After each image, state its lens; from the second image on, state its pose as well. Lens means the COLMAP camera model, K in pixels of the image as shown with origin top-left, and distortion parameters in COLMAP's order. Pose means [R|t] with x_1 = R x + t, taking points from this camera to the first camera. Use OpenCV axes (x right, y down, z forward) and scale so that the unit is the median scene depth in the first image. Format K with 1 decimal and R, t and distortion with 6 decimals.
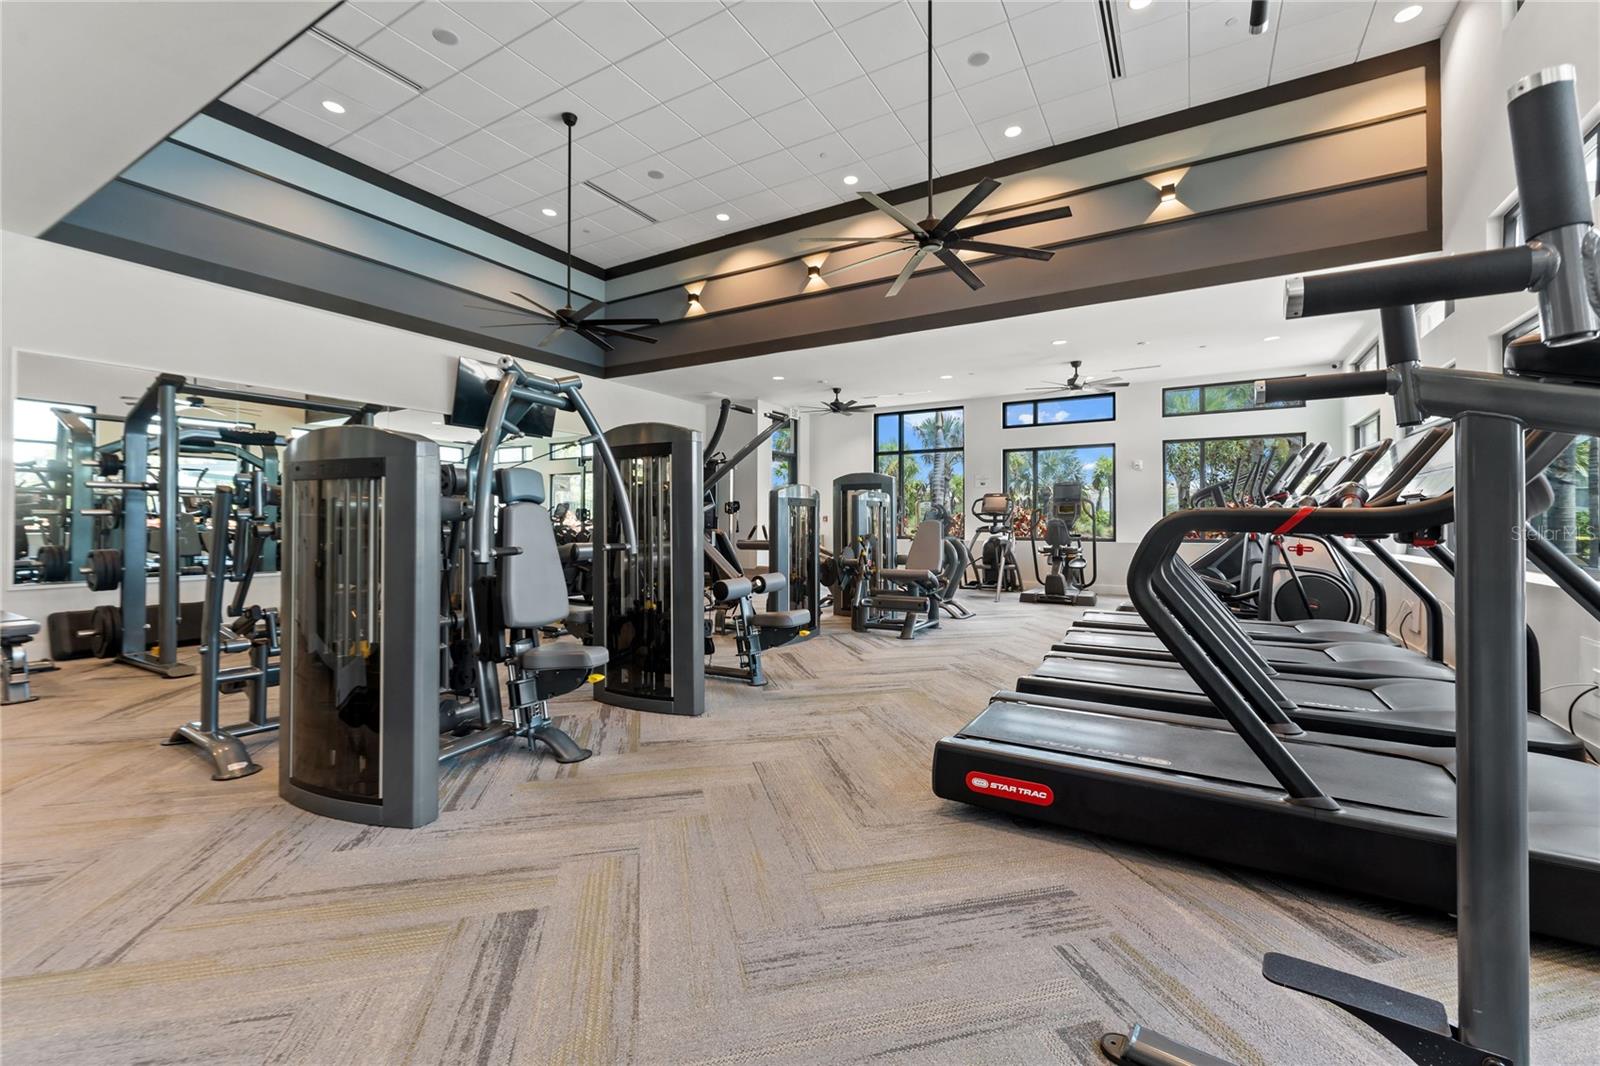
lens RADIAL K [[645.3, 0, 798.3], [0, 645.3, 520.4], [0, 0, 1]] dist [0.001834, 0.000191]
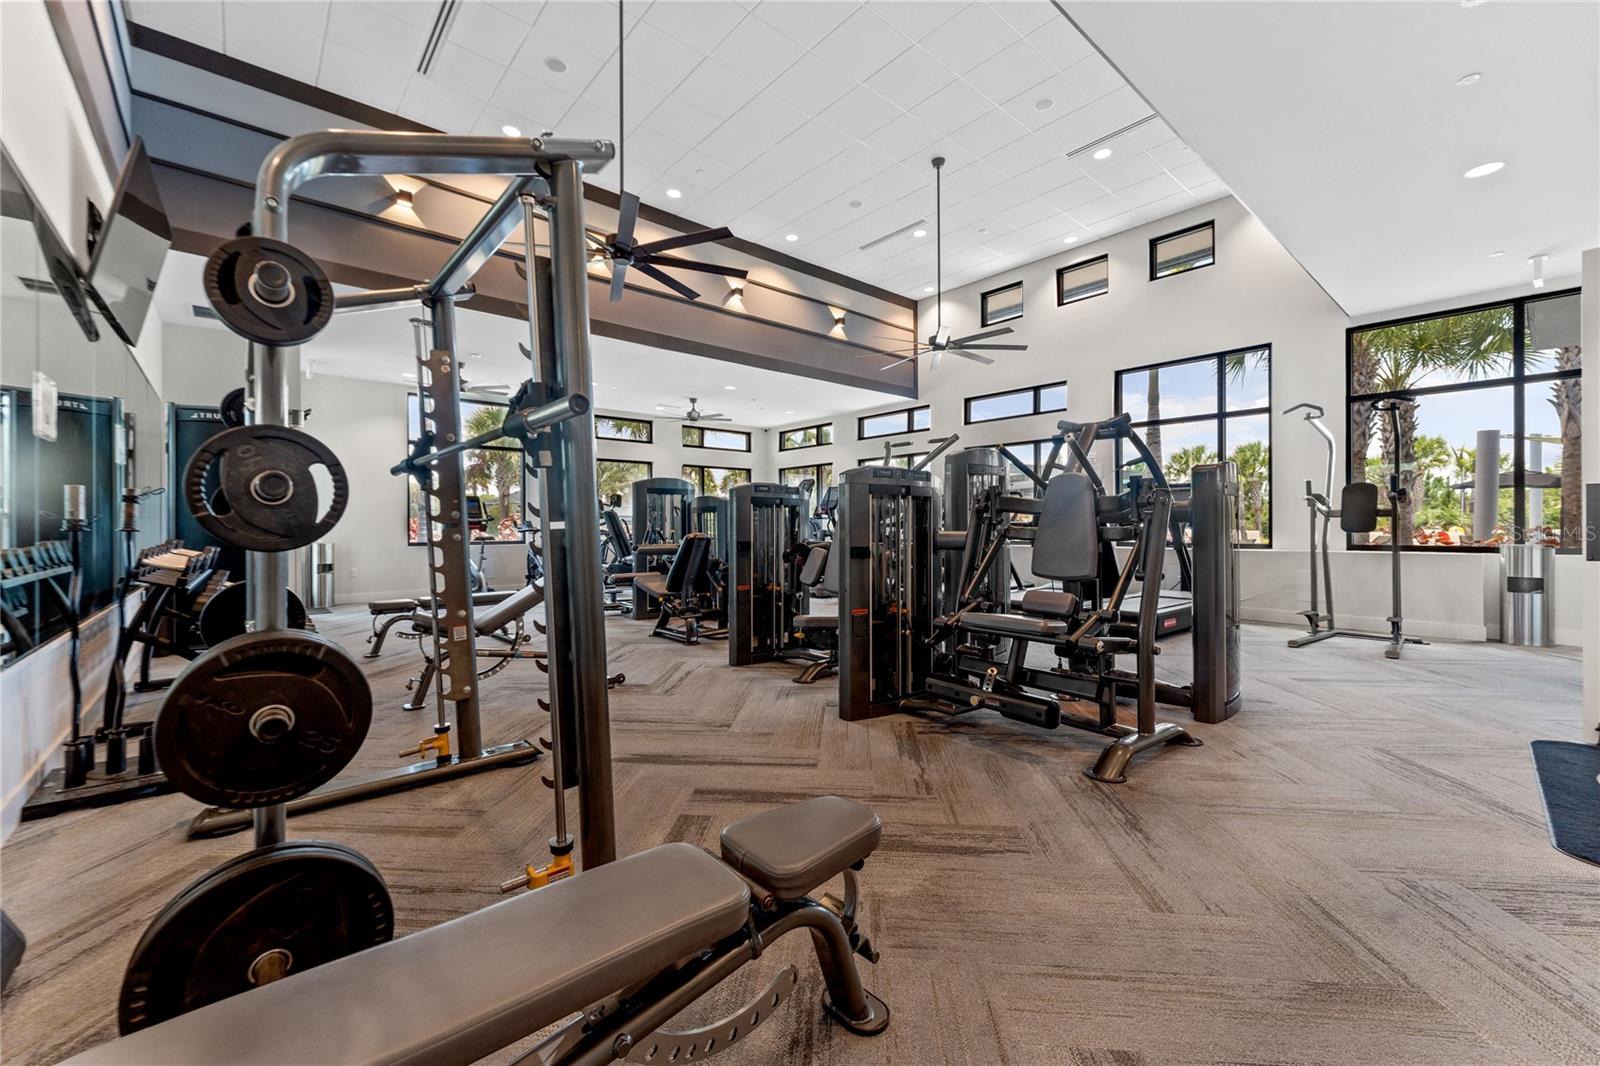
lens RADIAL K [[645.3, 0, 798.2], [0, 645.3, 528.4], [0, 0, 1]] dist [0.001834, 0.000191]
pose [[0.320153, -0.007012, 0.947340, -0.987471], [0.005281, 0.999970, 0.005617, -0.001144], [-0.947351, 0.003204, 0.320181, 0.579298]]
